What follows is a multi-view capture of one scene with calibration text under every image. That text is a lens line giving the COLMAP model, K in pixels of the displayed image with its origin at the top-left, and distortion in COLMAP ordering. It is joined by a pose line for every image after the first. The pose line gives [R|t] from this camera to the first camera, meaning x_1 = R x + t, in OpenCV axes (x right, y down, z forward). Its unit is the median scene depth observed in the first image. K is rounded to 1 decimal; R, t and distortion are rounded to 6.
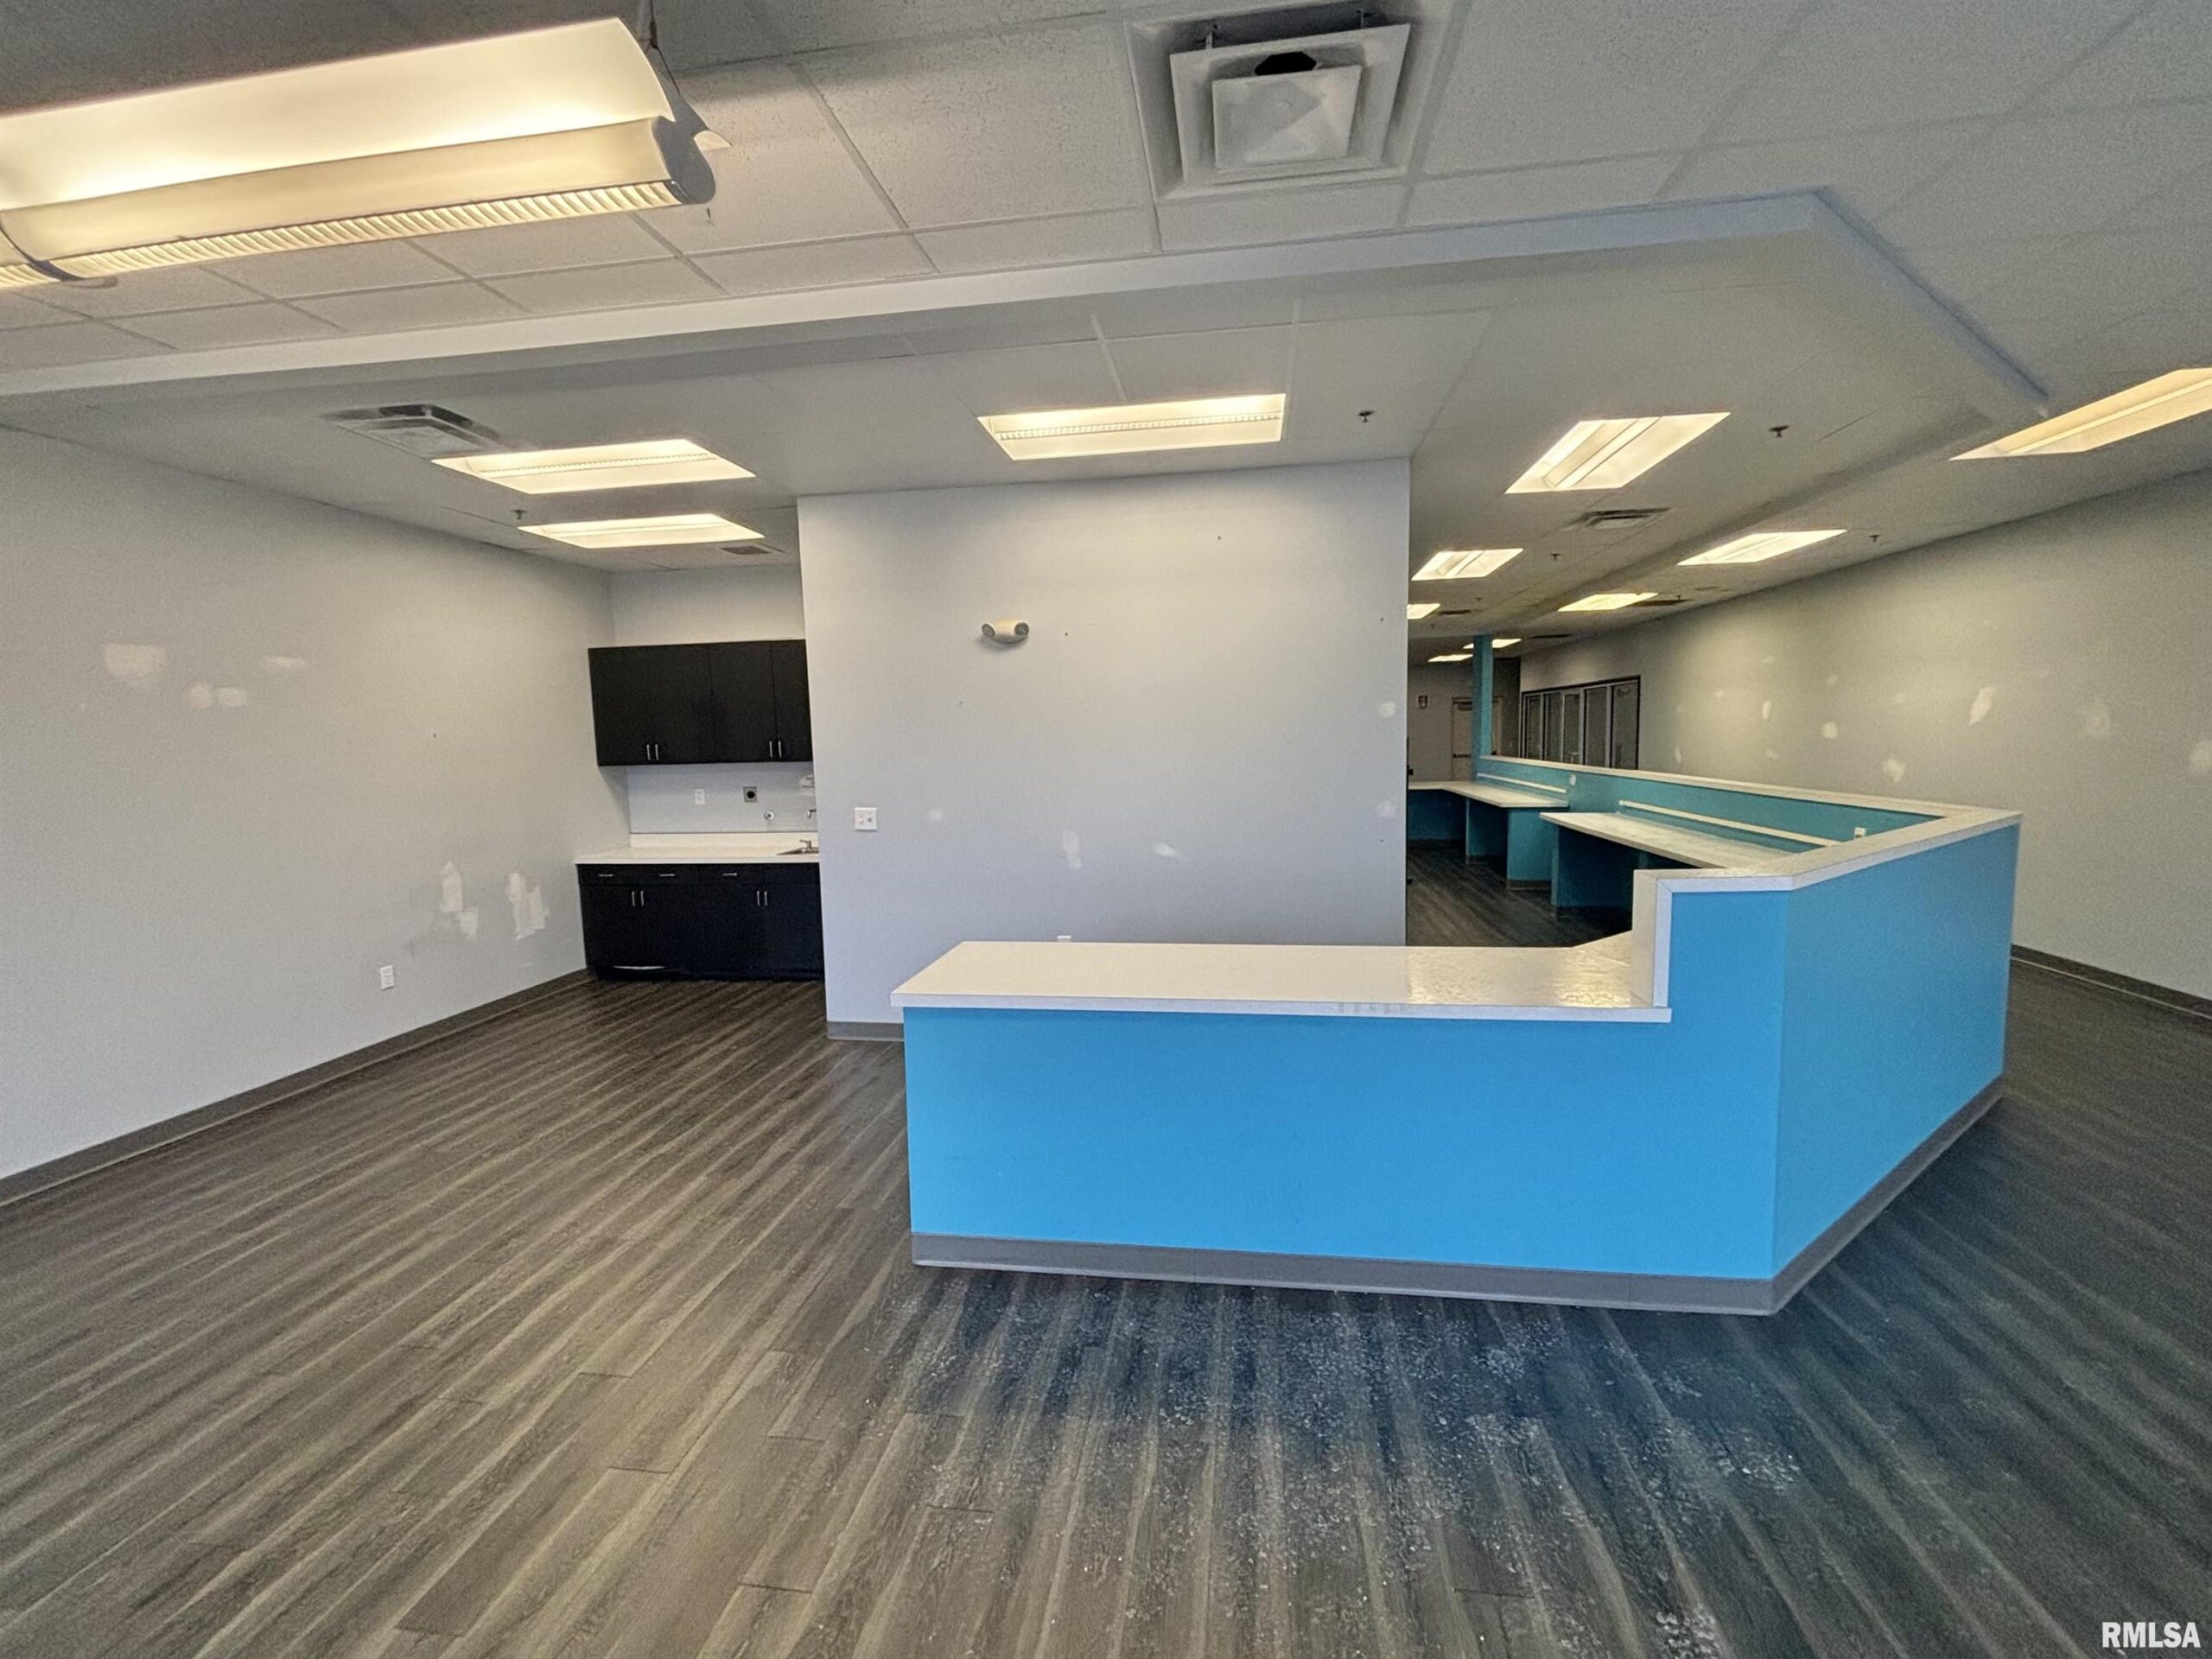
lens RADIAL K [[937.7, 0, 1106.0], [0, 937.7, 829.5], [0, 0, 1]] dist [-0.001011, -0.000149]
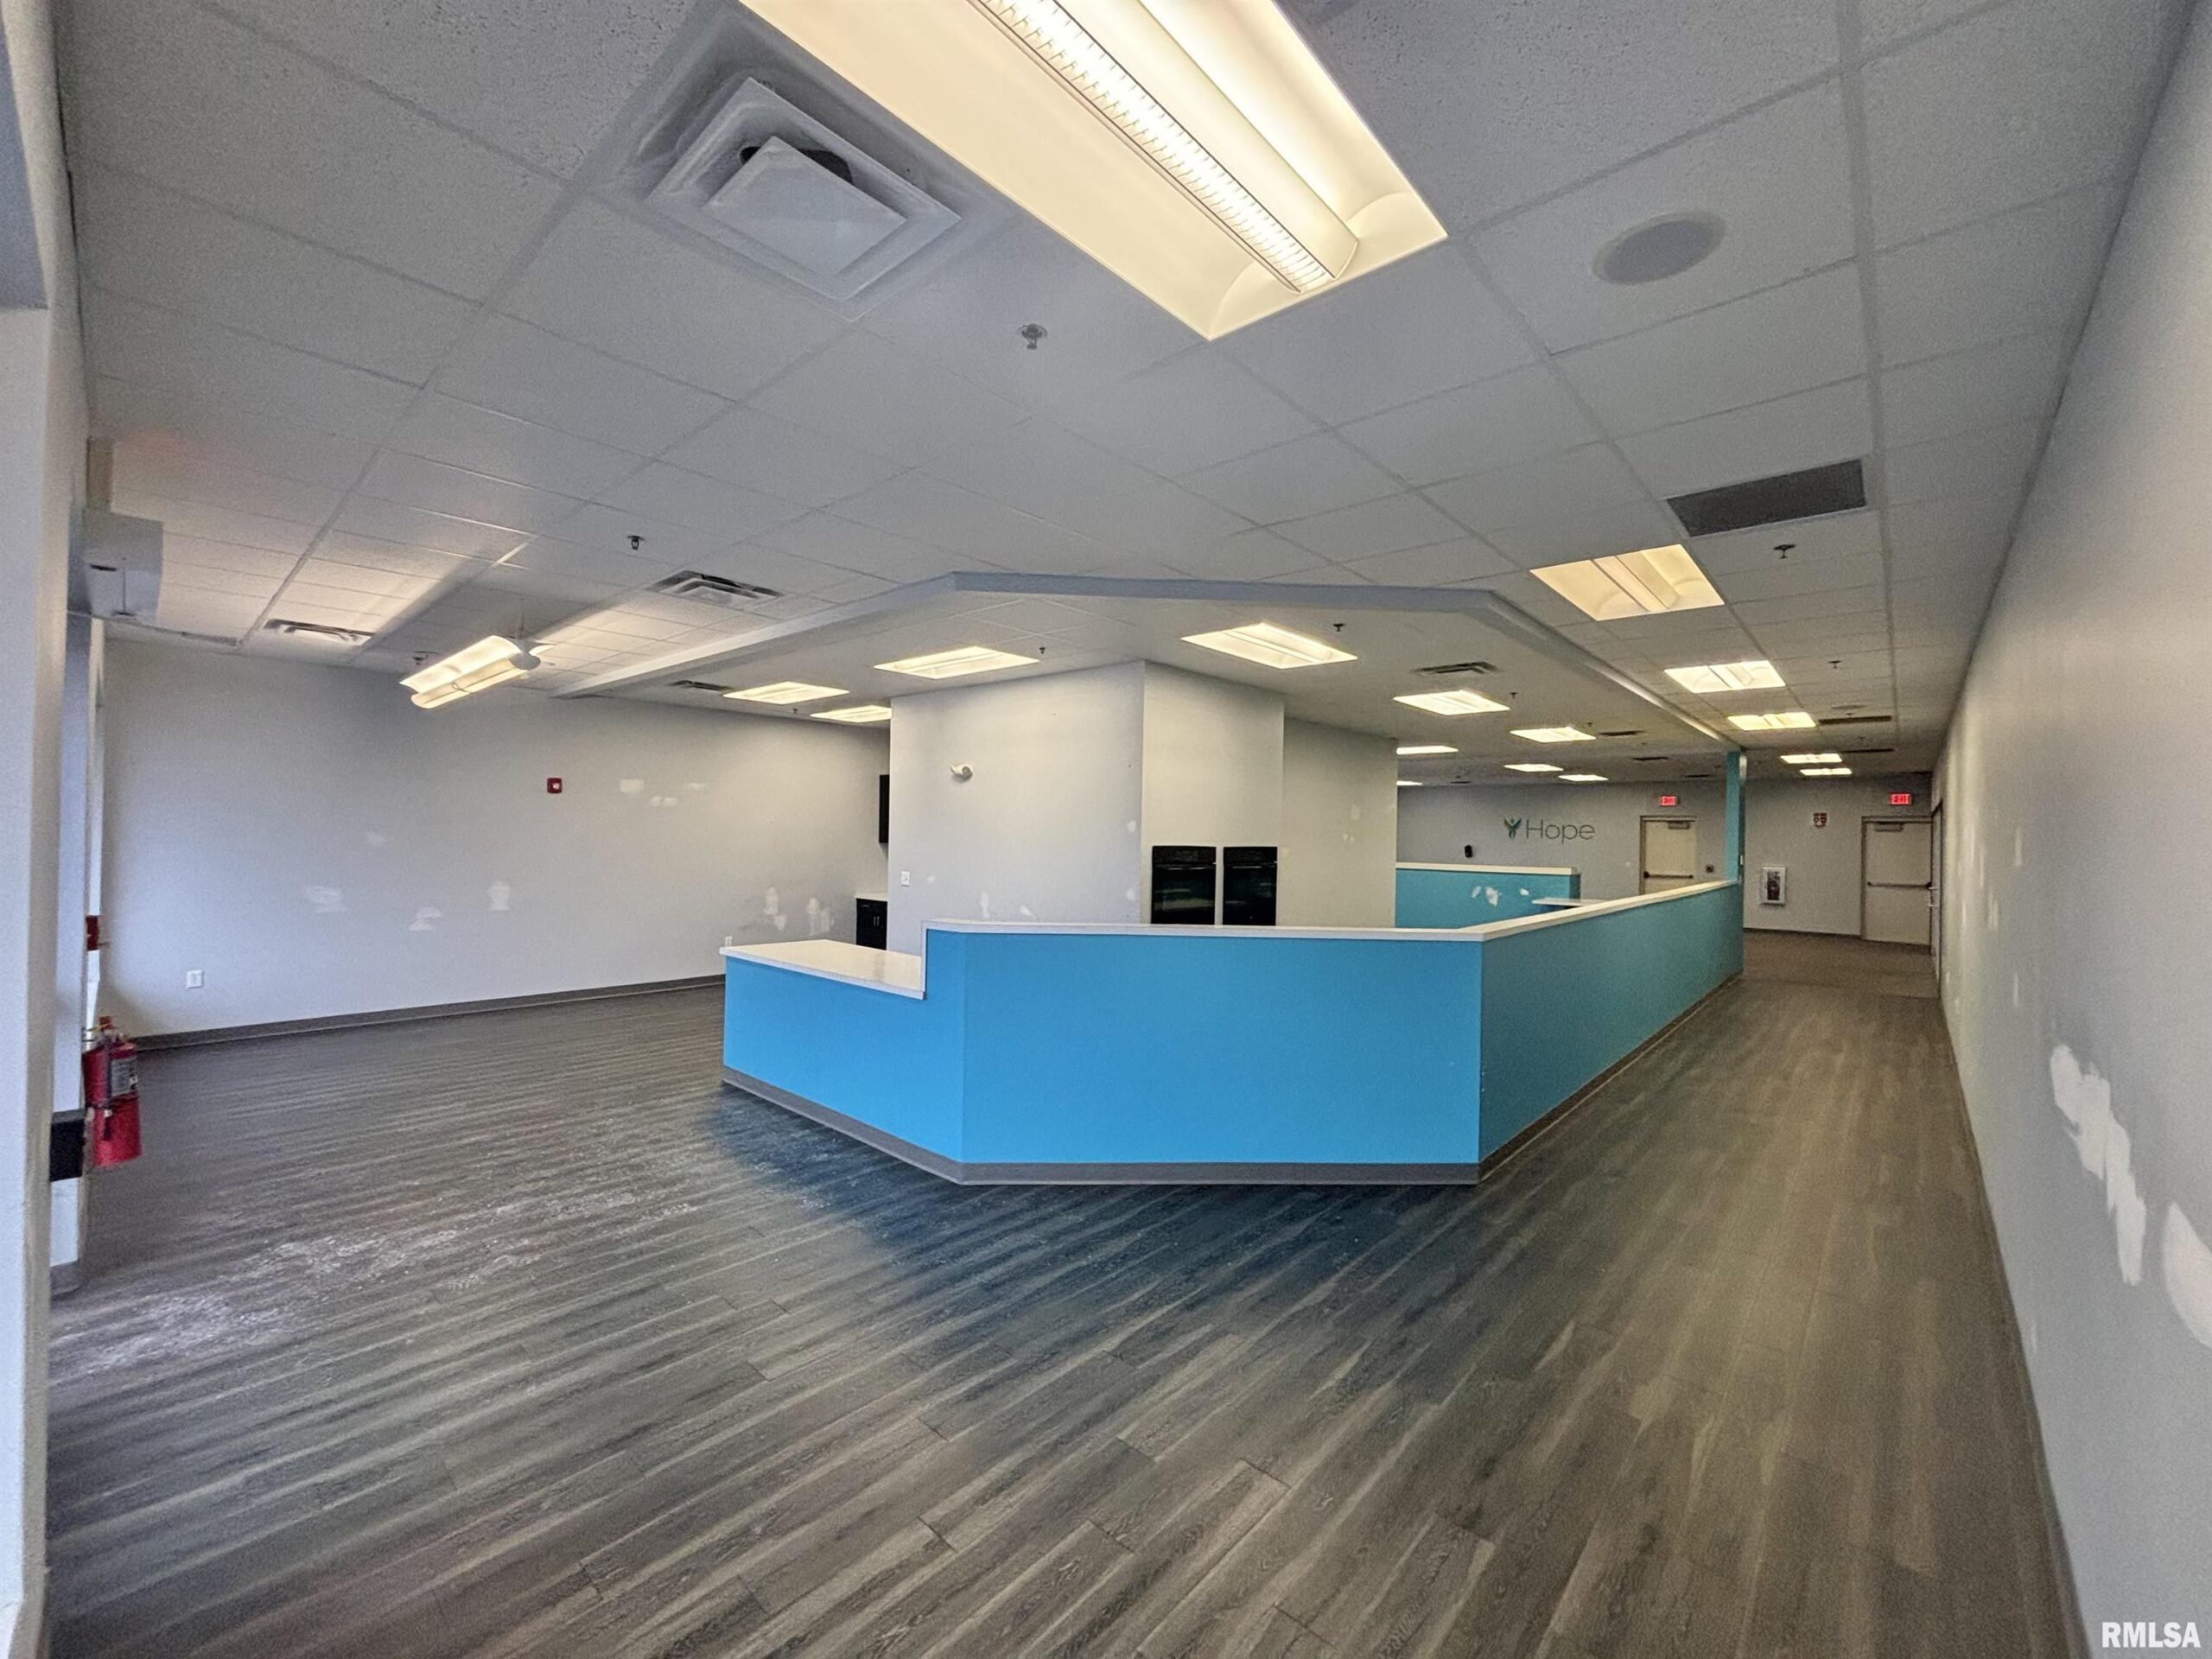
lens RADIAL K [[884.1, 0, 1103.6], [0, 884.1, 822.1], [0, 0, 1]] dist [0.001578, -0.000864]
pose [[0.824672, 0.030806, -0.564771, 1.673555], [-0.095914, 0.991671, -0.085961, -0.015334], [0.557419, 0.125060, 0.820758, -0.225792]]
